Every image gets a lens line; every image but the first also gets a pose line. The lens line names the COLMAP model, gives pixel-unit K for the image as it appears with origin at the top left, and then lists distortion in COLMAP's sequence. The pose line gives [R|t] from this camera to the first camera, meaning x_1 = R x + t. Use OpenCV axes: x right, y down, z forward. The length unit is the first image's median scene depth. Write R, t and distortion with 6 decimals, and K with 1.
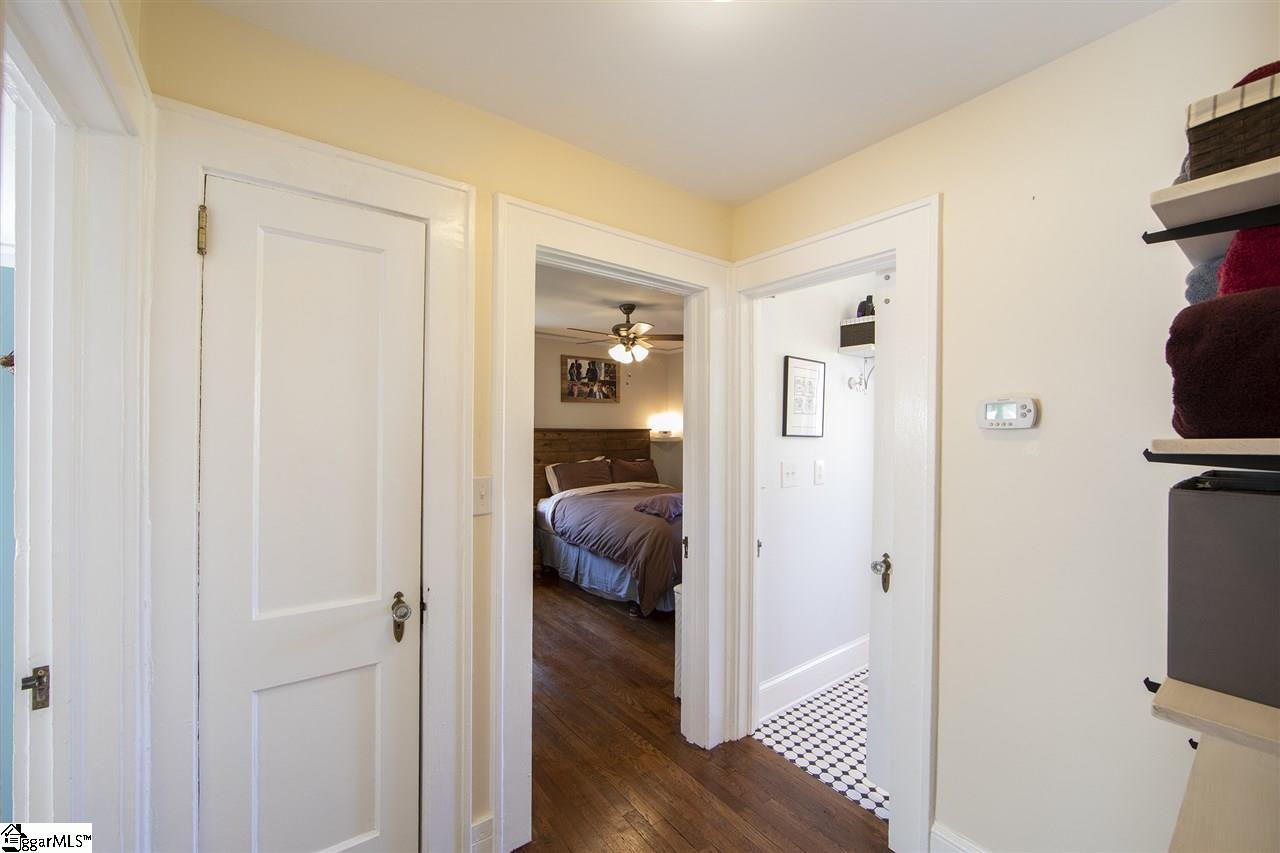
lens RADIAL K [[501.8, 0, 641.7], [0, 501.8, 430.1], [0, 0, 1]] dist [-0.008387, 0.000012]
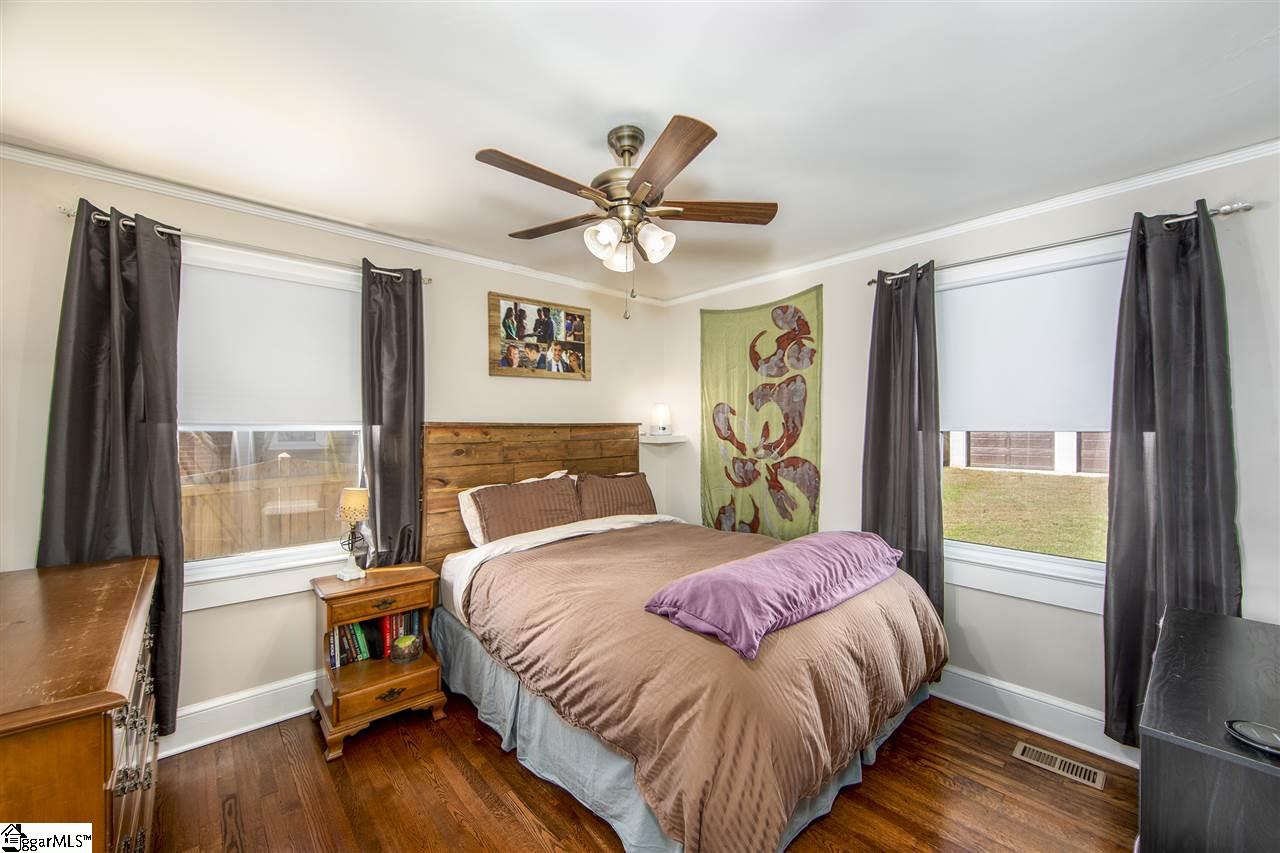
lens RADIAL K [[501.8, 0, 641.7], [0, 501.8, 430.1], [0, 0, 1]] dist [-0.008387, 0.000012]
pose [[0.995594, -0.005181, 0.093625, -0.042014], [0.004302, 0.999945, 0.009590, 0.000262], [-0.093669, -0.009145, 0.995561, 0.415324]]
